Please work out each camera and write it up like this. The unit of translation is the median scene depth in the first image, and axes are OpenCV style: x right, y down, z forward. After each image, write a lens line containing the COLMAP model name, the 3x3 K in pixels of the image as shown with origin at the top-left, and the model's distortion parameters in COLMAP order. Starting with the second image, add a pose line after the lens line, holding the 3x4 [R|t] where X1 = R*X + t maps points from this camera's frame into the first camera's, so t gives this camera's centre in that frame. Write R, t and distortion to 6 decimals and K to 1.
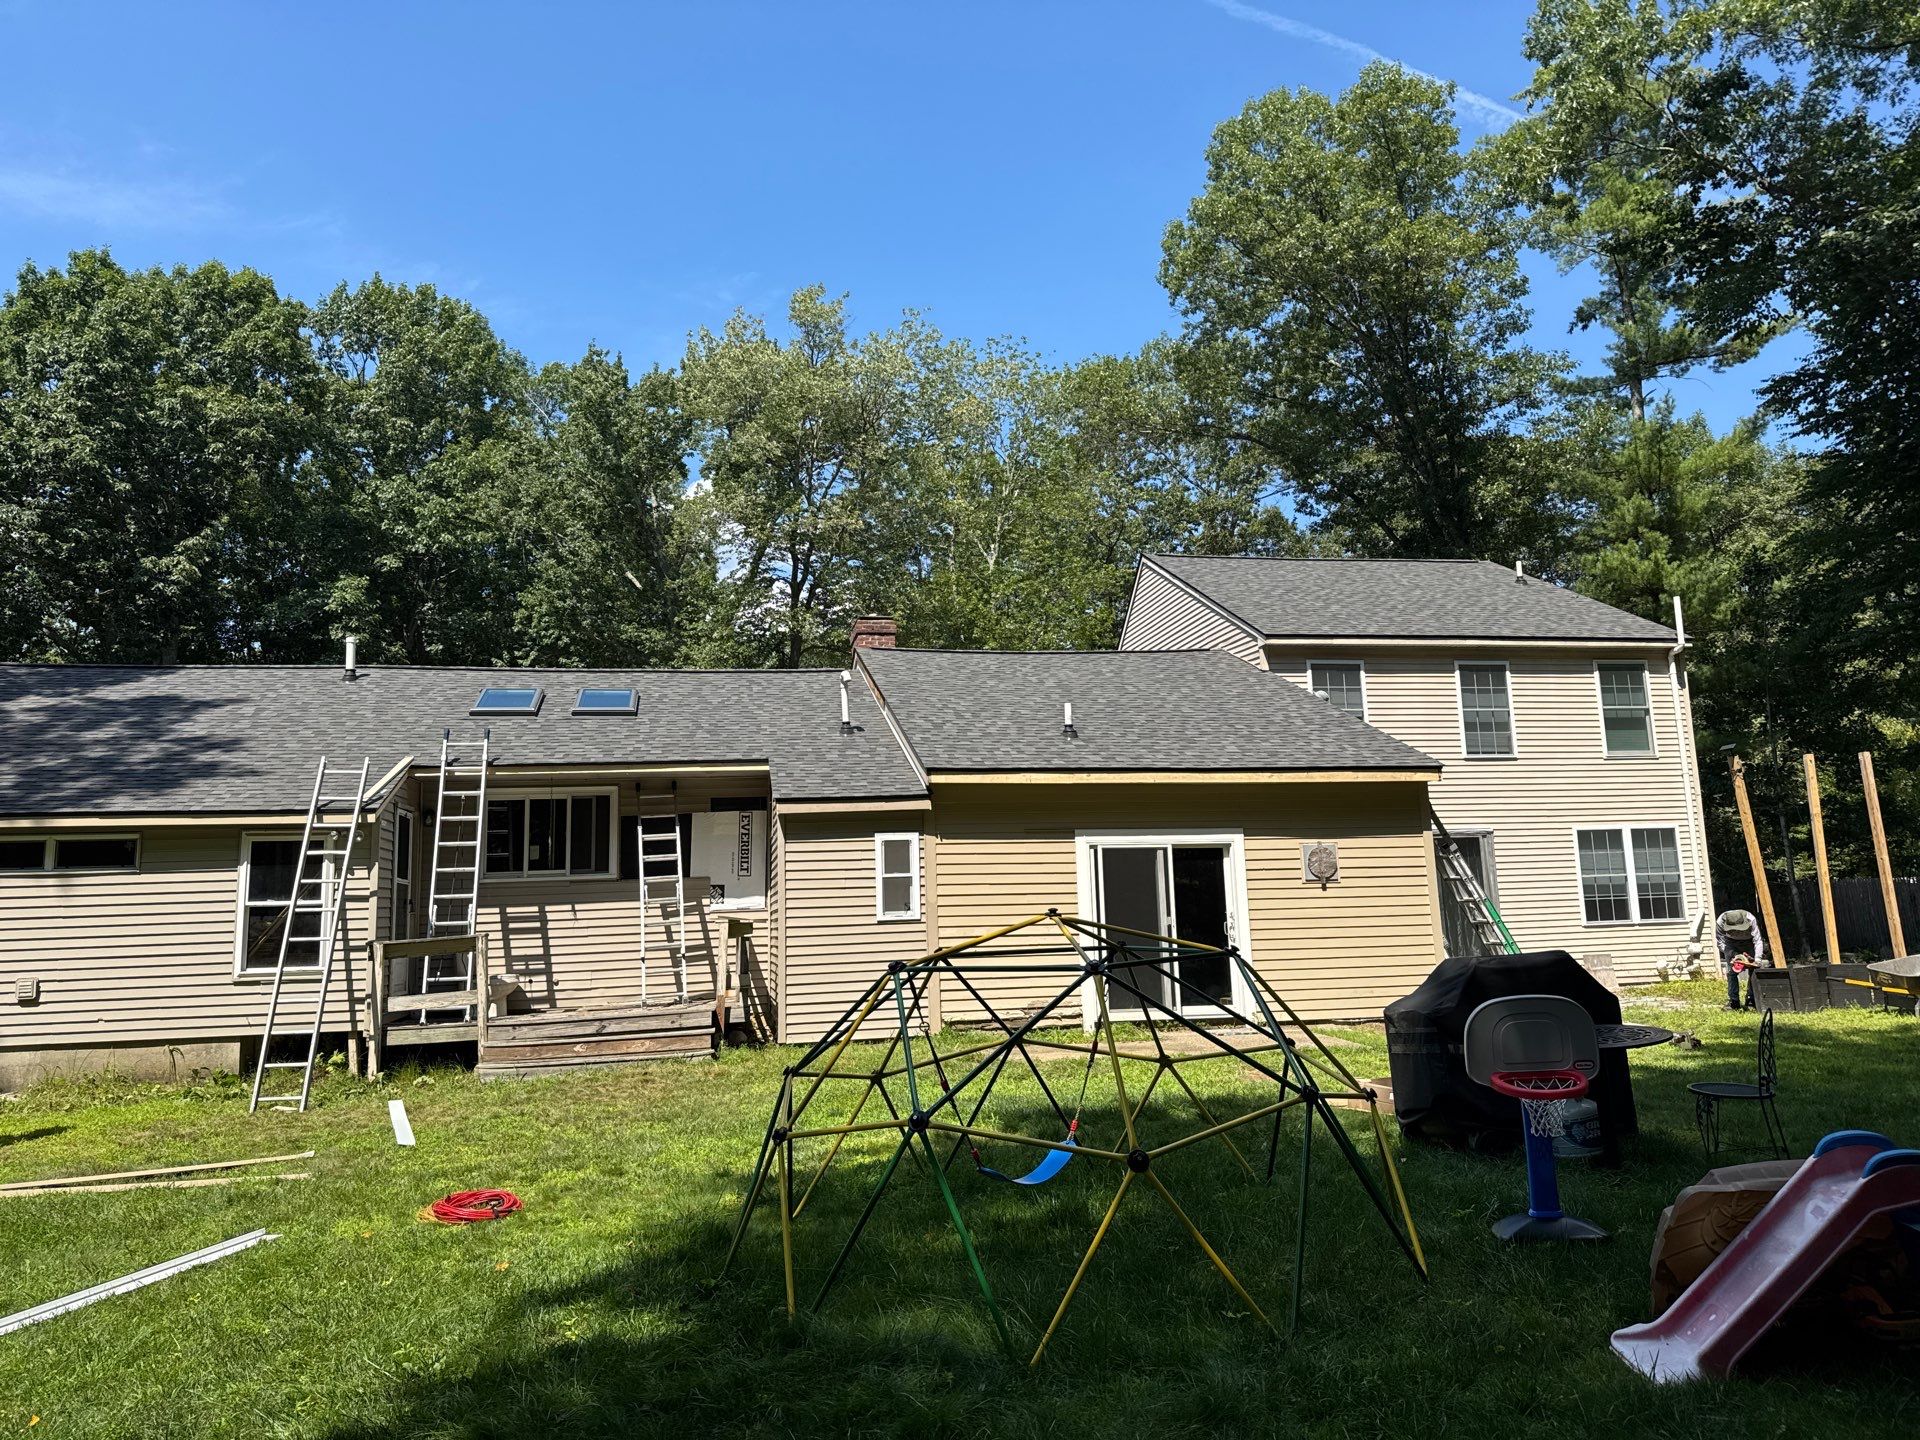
lens RADIAL K [[1338.6, 0, 960.0], [0, 1338.6, 720.0], [0, 0, 1]] dist [0.009130, -0.001457]
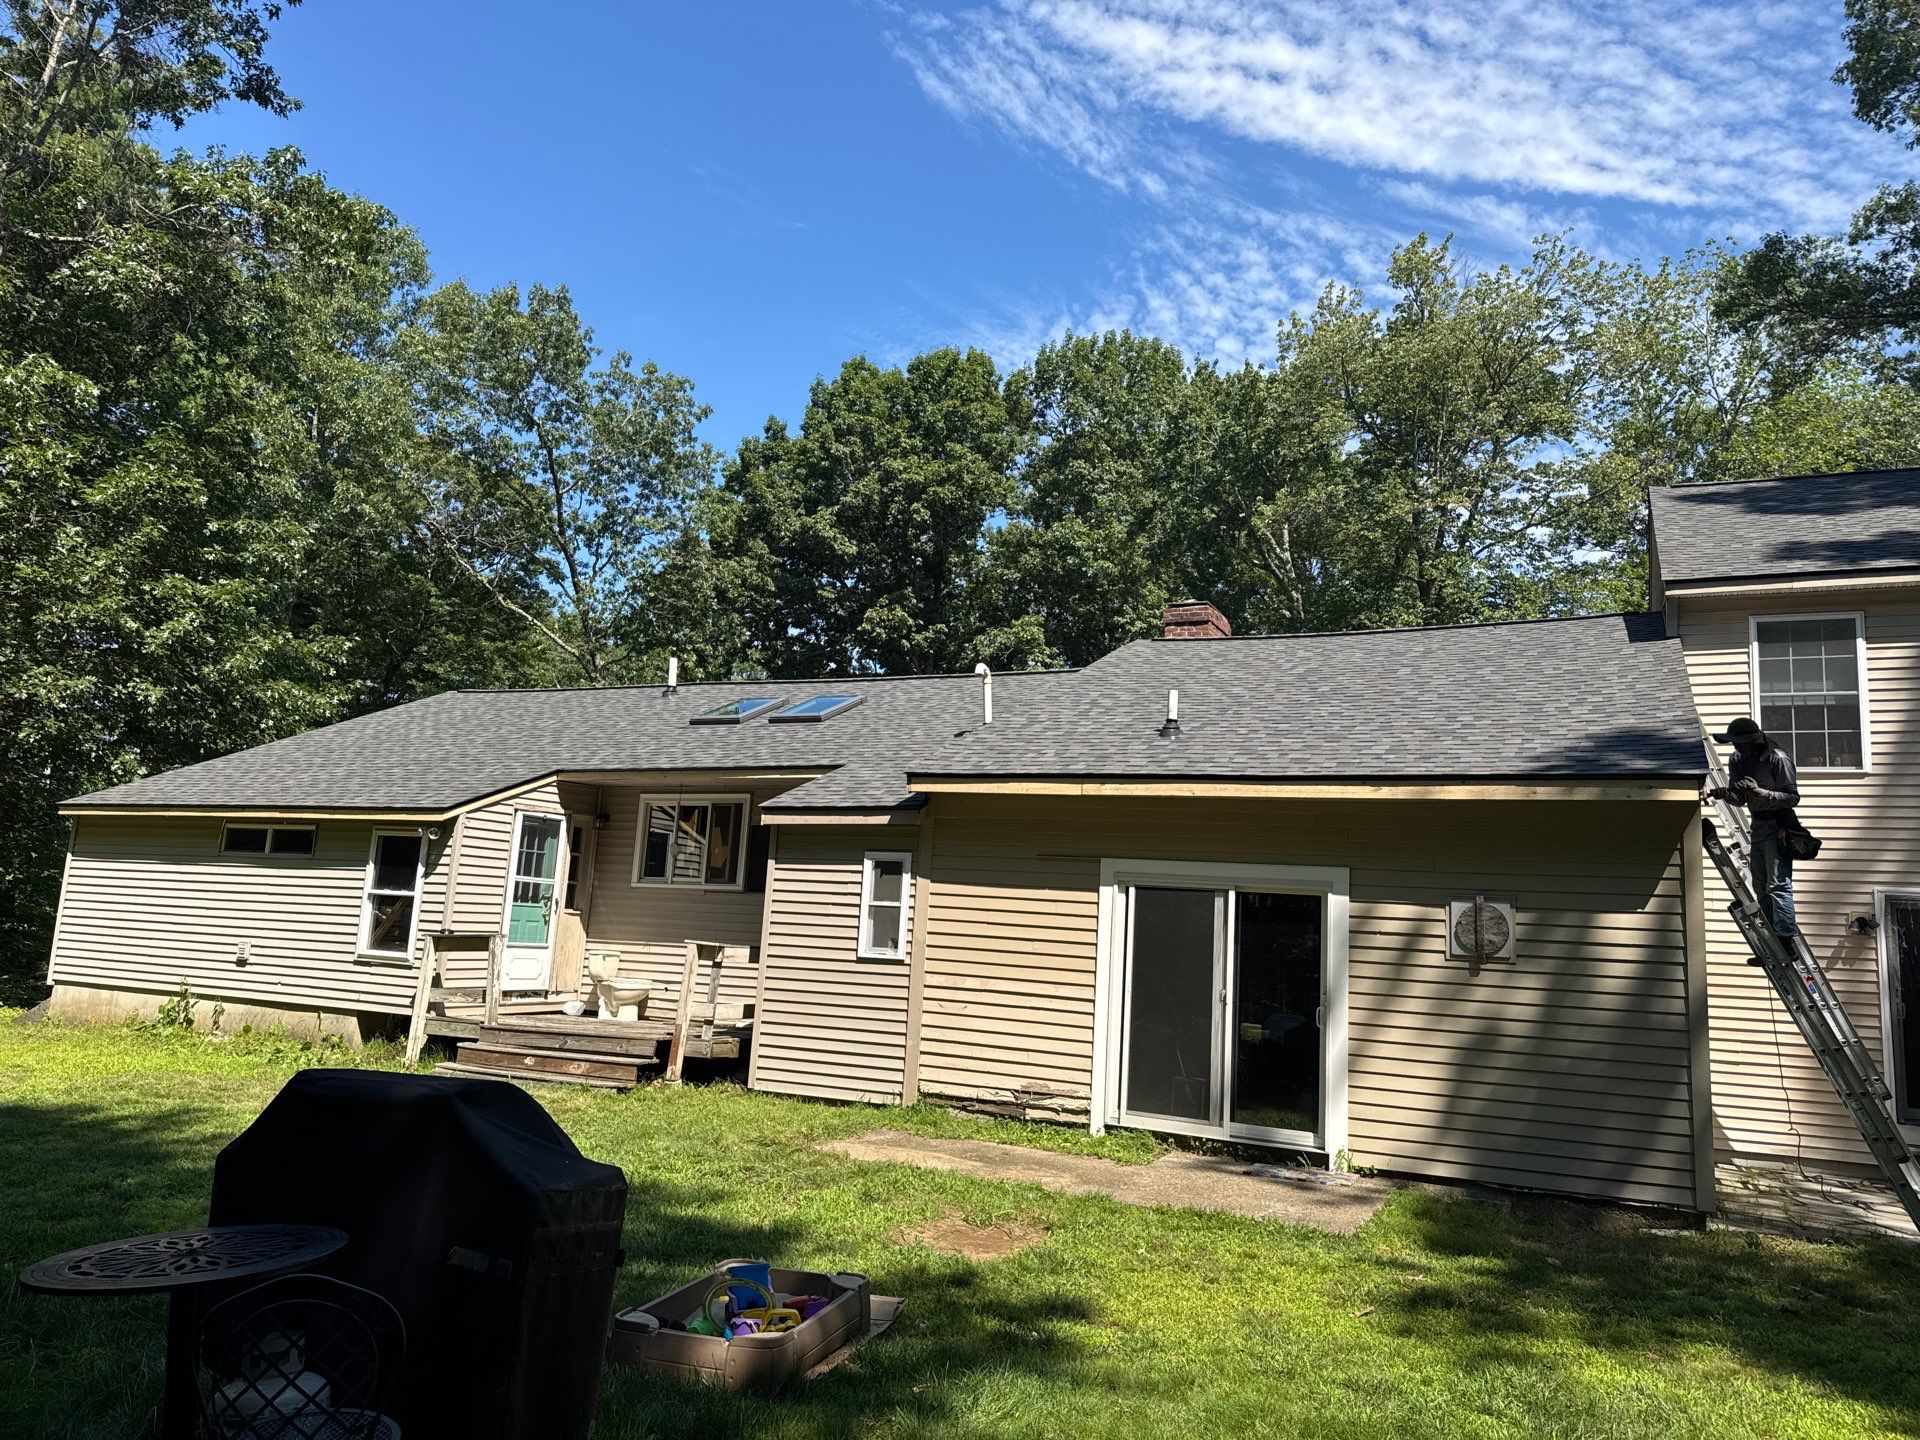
lens RADIAL K [[1338.6, 0, 960.0], [0, 1338.6, 720.0], [0, 0, 1]] dist [0.009130, -0.001457]
pose [[0.782984, -0.025303, -0.621527, 0.500672], [0.010456, 0.999567, -0.027521, 0.026296], [0.621954, 0.015049, 0.782909, 0.384174]]
